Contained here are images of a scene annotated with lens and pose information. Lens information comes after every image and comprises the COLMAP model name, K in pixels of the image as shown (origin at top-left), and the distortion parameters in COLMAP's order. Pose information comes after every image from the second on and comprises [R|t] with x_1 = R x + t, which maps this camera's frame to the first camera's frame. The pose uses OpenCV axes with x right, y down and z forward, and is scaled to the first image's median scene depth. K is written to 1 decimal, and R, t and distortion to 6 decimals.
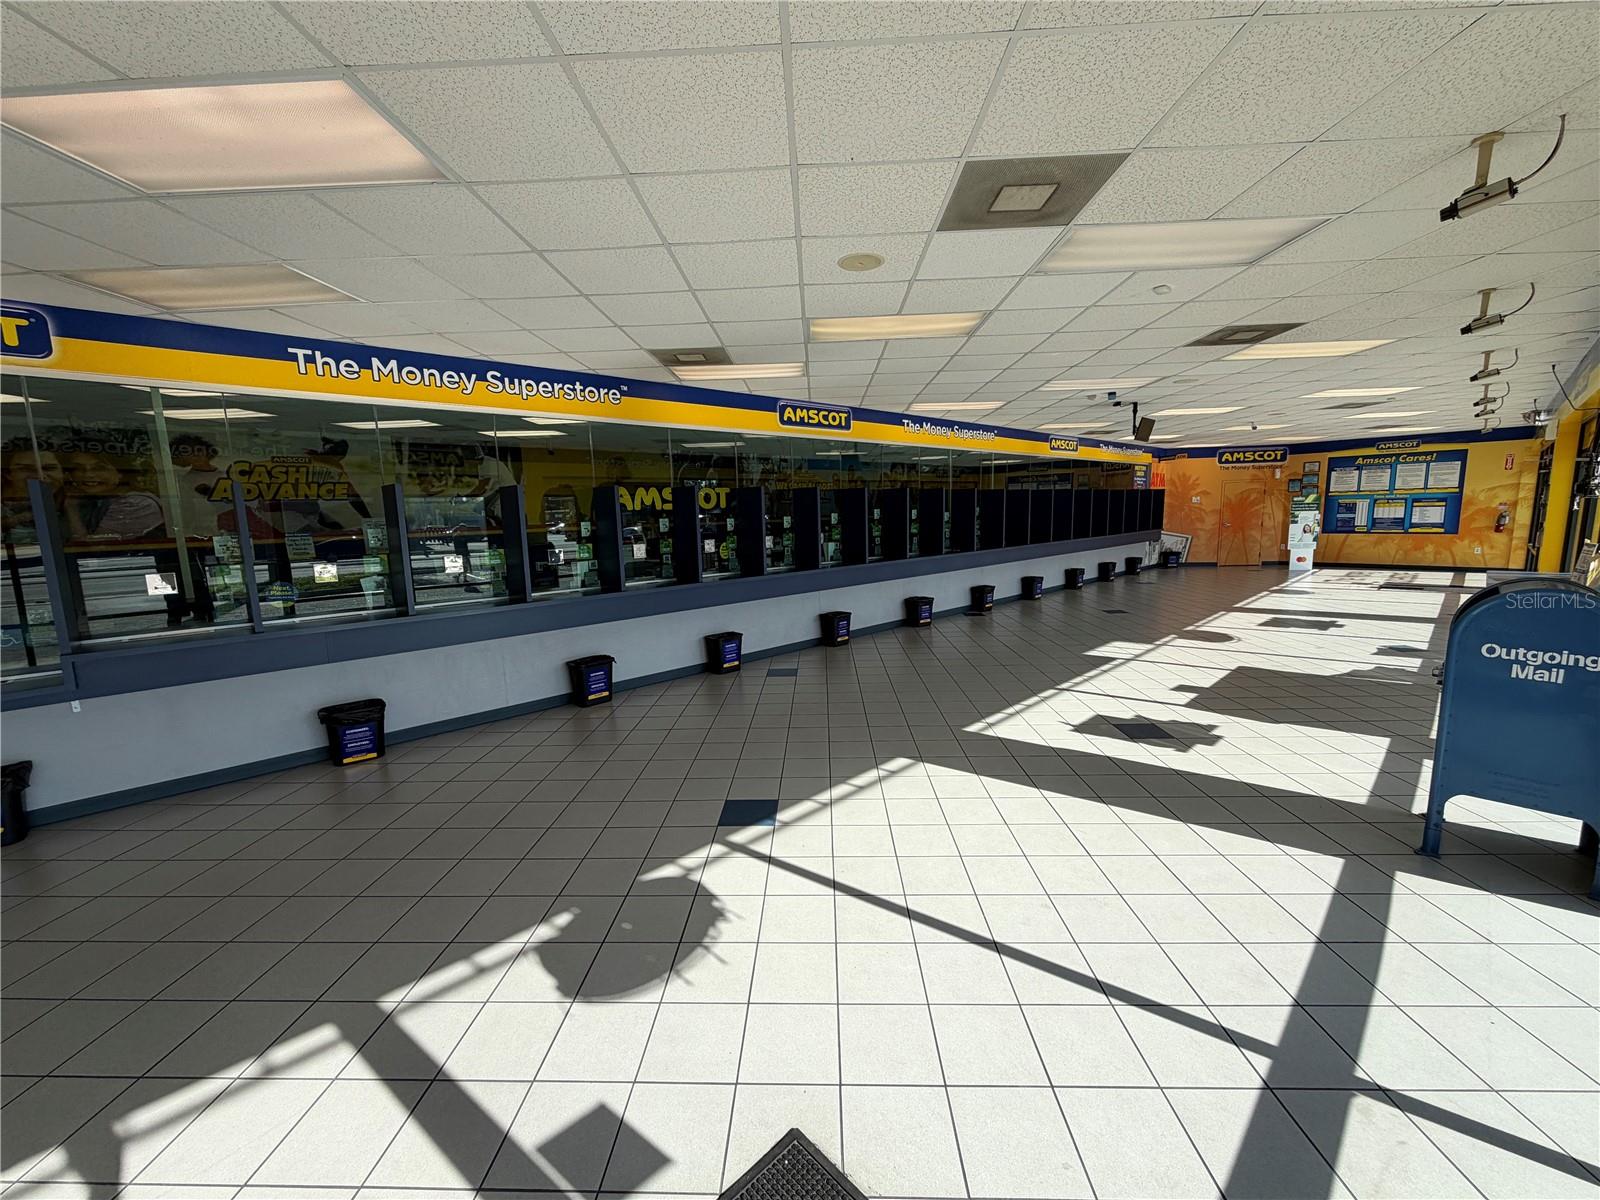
lens RADIAL K [[633.1, 0, 797.1], [0, 633.1, 601.3], [0, 0, 1]] dist [0.000692, 0.000579]
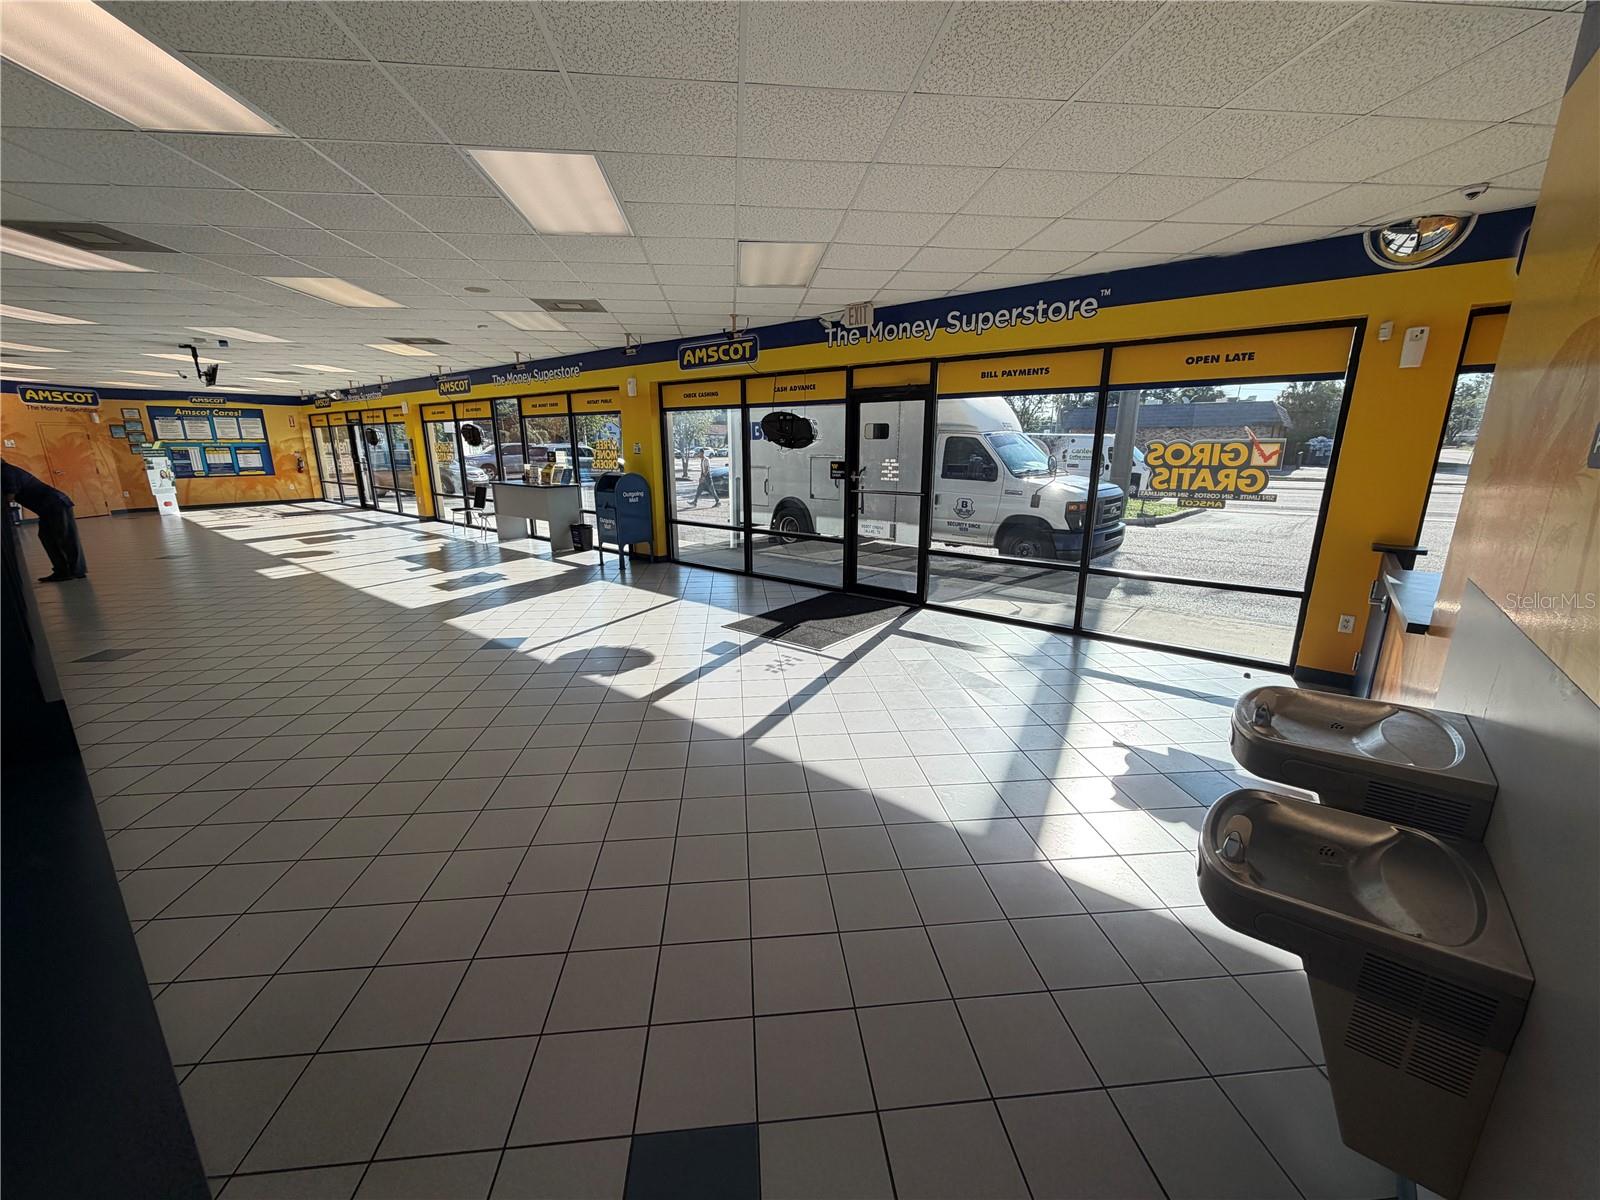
lens RADIAL K [[633.1, 0, 797.1], [0, 633.1, 601.3], [0, 0, 1]] dist [0.000692, 0.000579]
pose [[-0.133785, -0.217143, 0.966928, -0.401877], [0.147339, 0.960497, 0.236085, -0.005339], [-0.979996, 0.174051, -0.096506, 0.105970]]
